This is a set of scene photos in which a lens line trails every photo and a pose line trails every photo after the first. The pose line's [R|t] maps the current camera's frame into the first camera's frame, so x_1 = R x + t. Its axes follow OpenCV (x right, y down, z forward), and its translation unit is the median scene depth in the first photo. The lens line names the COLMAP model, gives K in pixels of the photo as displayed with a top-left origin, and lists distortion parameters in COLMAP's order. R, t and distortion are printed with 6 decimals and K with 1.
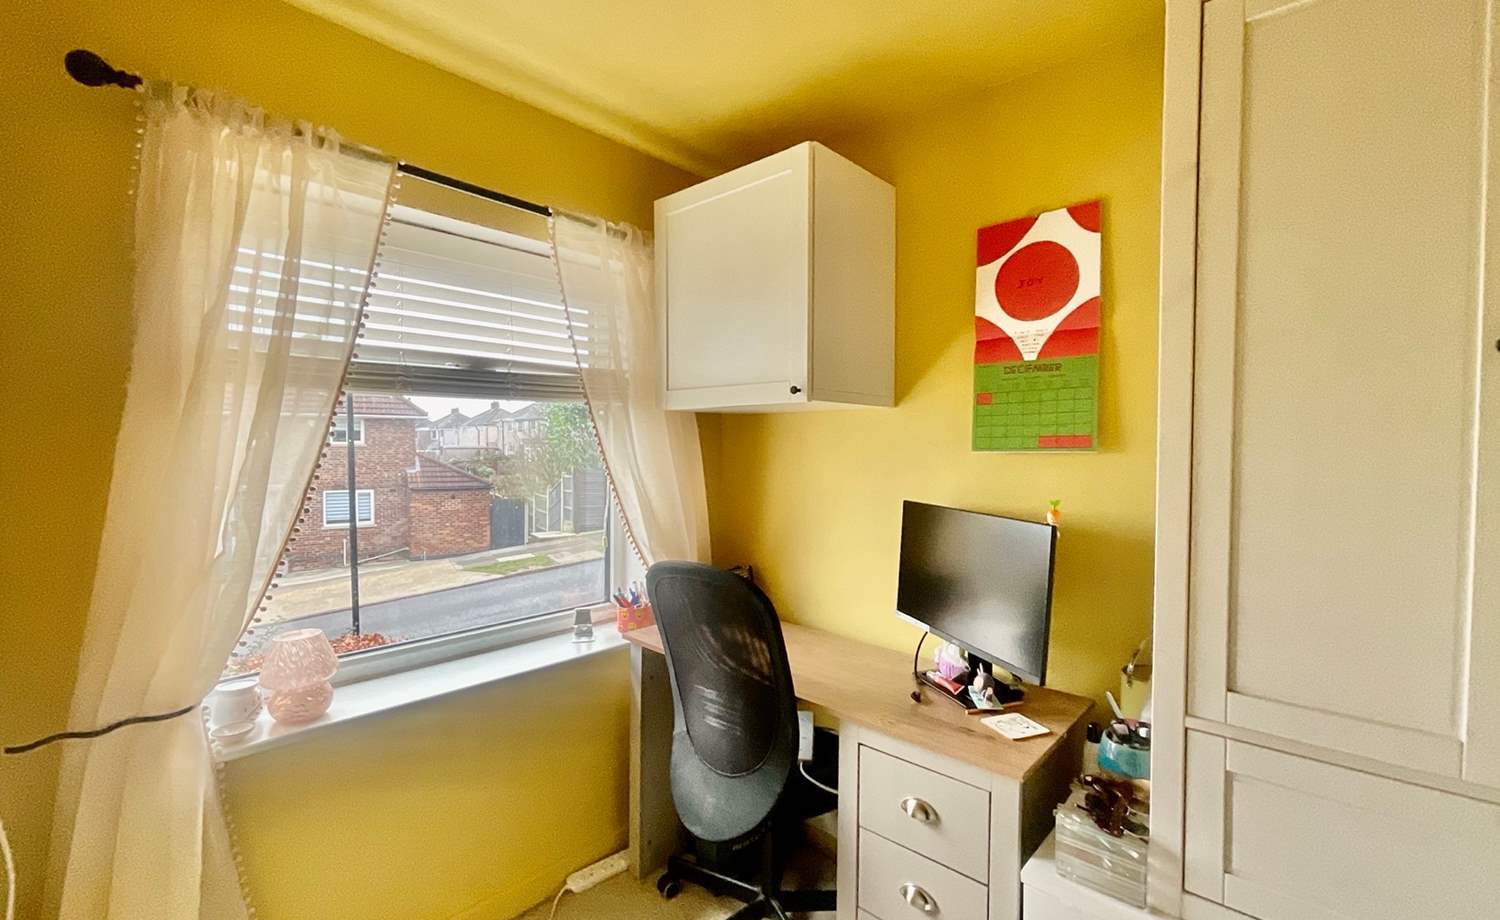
lens RADIAL K [[655.1, 0, 767.2], [0, 655.1, 458.9], [0, 0, 1]] dist [0.000907, 0.000194]
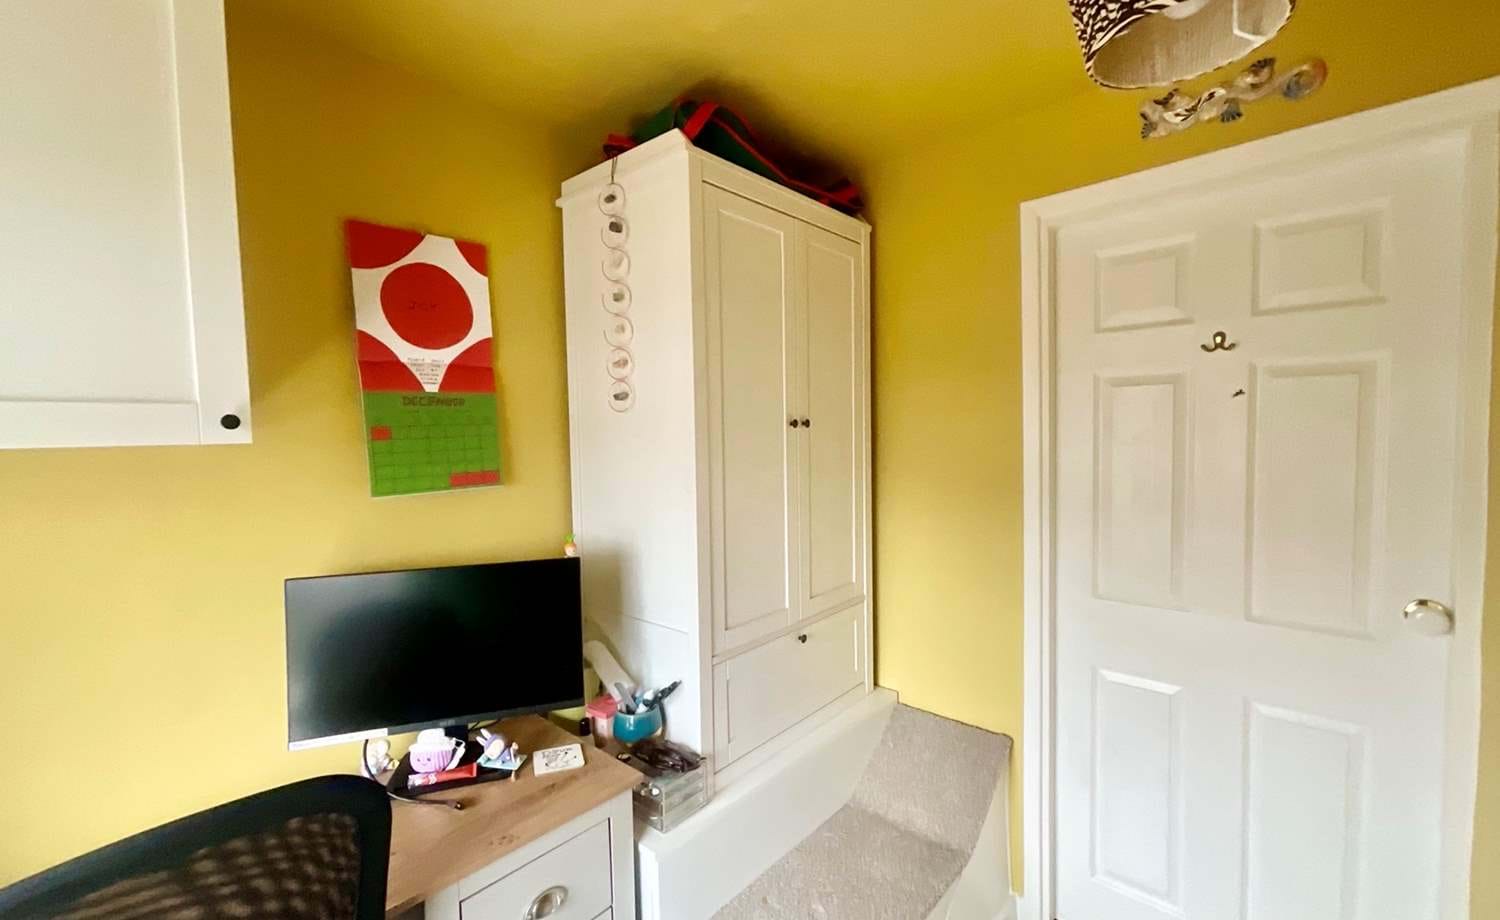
lens RADIAL K [[623.5, 0, 748.7], [0, 623.5, 463.5], [0, 0, 1]] dist [0.001108, 0.000391]
pose [[0.004866, -0.048940, 0.998790, -0.476136], [0.050086, 0.997560, 0.048636, -0.072017], [-0.998733, 0.049789, 0.007306, 0.560308]]
